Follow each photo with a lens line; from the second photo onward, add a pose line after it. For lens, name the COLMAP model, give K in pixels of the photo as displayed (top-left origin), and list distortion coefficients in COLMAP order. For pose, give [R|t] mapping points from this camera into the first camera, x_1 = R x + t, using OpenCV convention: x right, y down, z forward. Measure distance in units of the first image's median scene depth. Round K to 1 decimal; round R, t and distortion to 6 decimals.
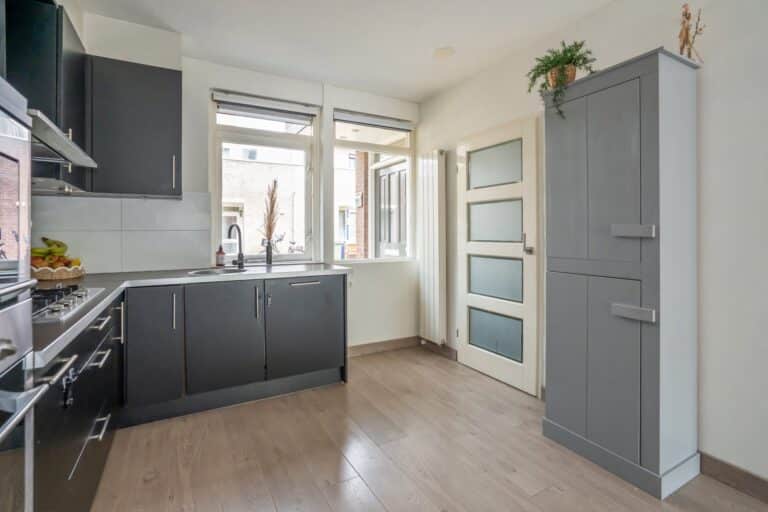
lens RADIAL K [[378.3, 0, 383.2], [0, 378.3, 232.2], [0, 0, 1]] dist [-0.002955, 0.000016]
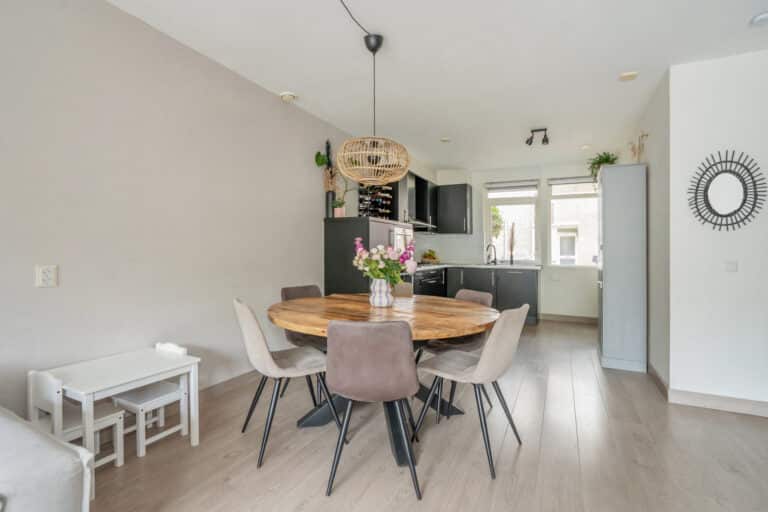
lens RADIAL K [[365.1, 0, 387.4], [0, 365.1, 249.7], [0, 0, 1]] dist [-0.033924, 0.000190]
pose [[0.570838, 0.005023, -0.821047, 0.876538], [-0.005507, 0.999982, 0.002289, 0.007187], [0.821044, 0.003214, 0.570856, -0.620818]]
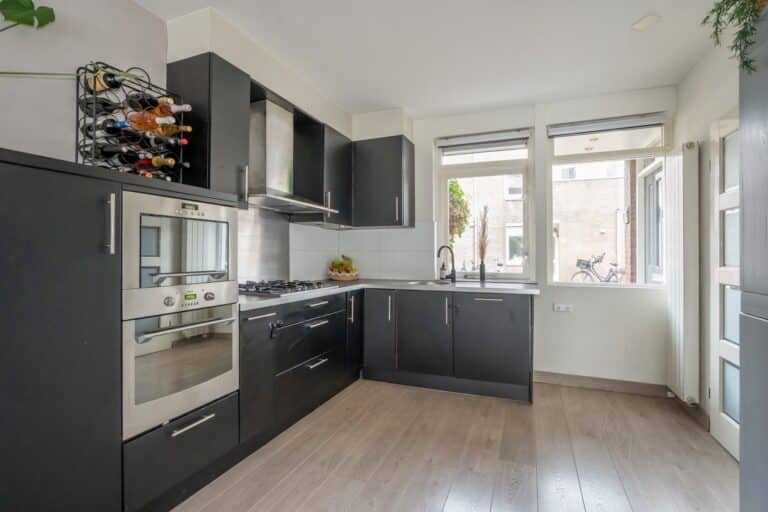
lens RADIAL K [[371.2, 0, 390.3], [0, 371.2, 252.0], [0, 0, 1]] dist [0.001321, 0.000276]
pose [[0.634847, 0.001226, -0.772637, 0.366864], [-0.002276, 0.999997, -0.000283, 0.000047], [0.772634, 0.001938, 0.634848, 0.083031]]
